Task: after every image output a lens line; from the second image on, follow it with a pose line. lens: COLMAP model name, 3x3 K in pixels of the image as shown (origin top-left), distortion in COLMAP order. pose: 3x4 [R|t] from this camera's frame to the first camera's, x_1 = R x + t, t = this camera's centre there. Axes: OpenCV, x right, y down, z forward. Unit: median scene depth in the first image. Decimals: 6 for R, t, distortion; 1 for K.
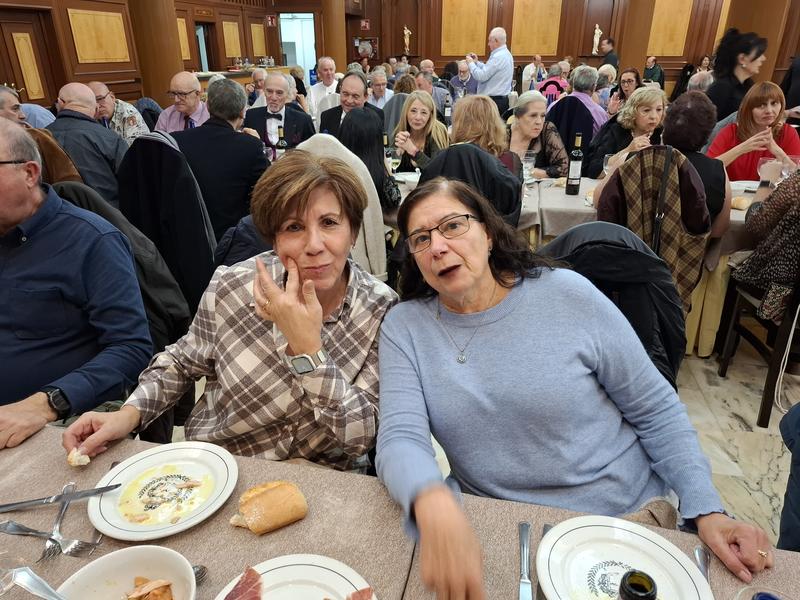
lens RADIAL K [[573.3, 0, 402.0], [0, 573.3, 304.0], [0, 0, 1]] dist [0.031767, -0.026896]
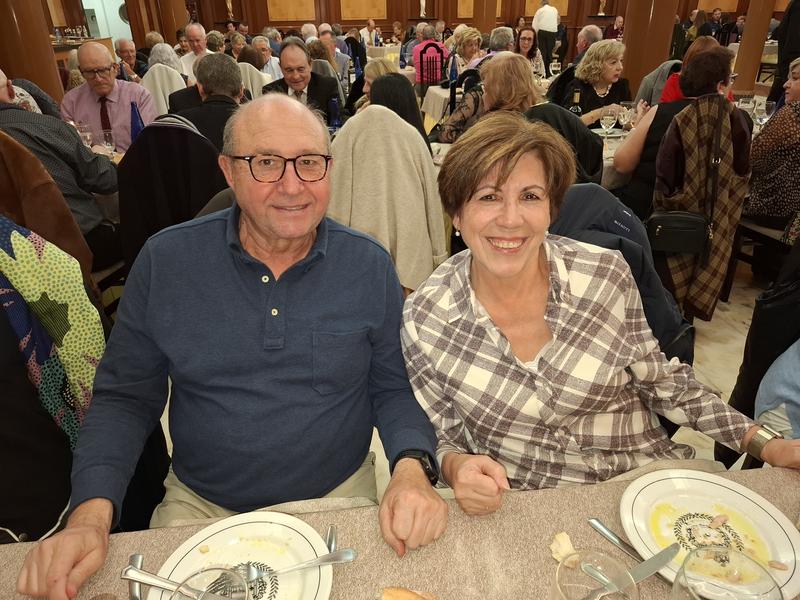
lens RADIAL K [[573.3, 0, 412.8], [0, 573.3, 287.6], [0, 0, 1]] dist [0.031767, -0.026896]
pose [[0.941154, -0.159657, 0.297890, -0.267187], [0.152109, 0.987172, 0.048511, -0.037795], [-0.301814, -0.000345, 0.953367, 0.102246]]
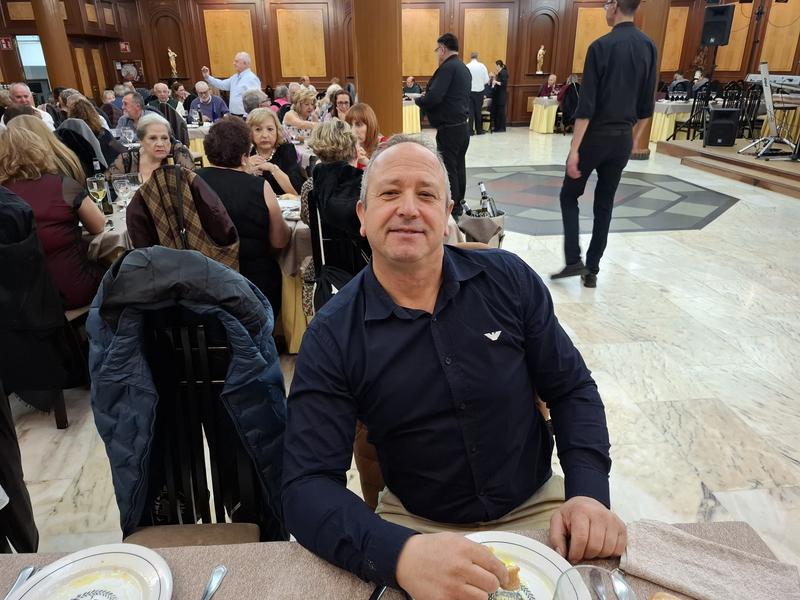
lens RADIAL K [[573.3, 0, 397.6], [0, 573.3, 293.8], [0, 0, 1]] dist [0.031767, -0.026896]
pose [[0.960484, -0.113397, 0.254186, 0.341332], [0.124830, 0.991747, -0.029252, 0.024731], [-0.248771, 0.059826, 0.966713, -0.063718]]
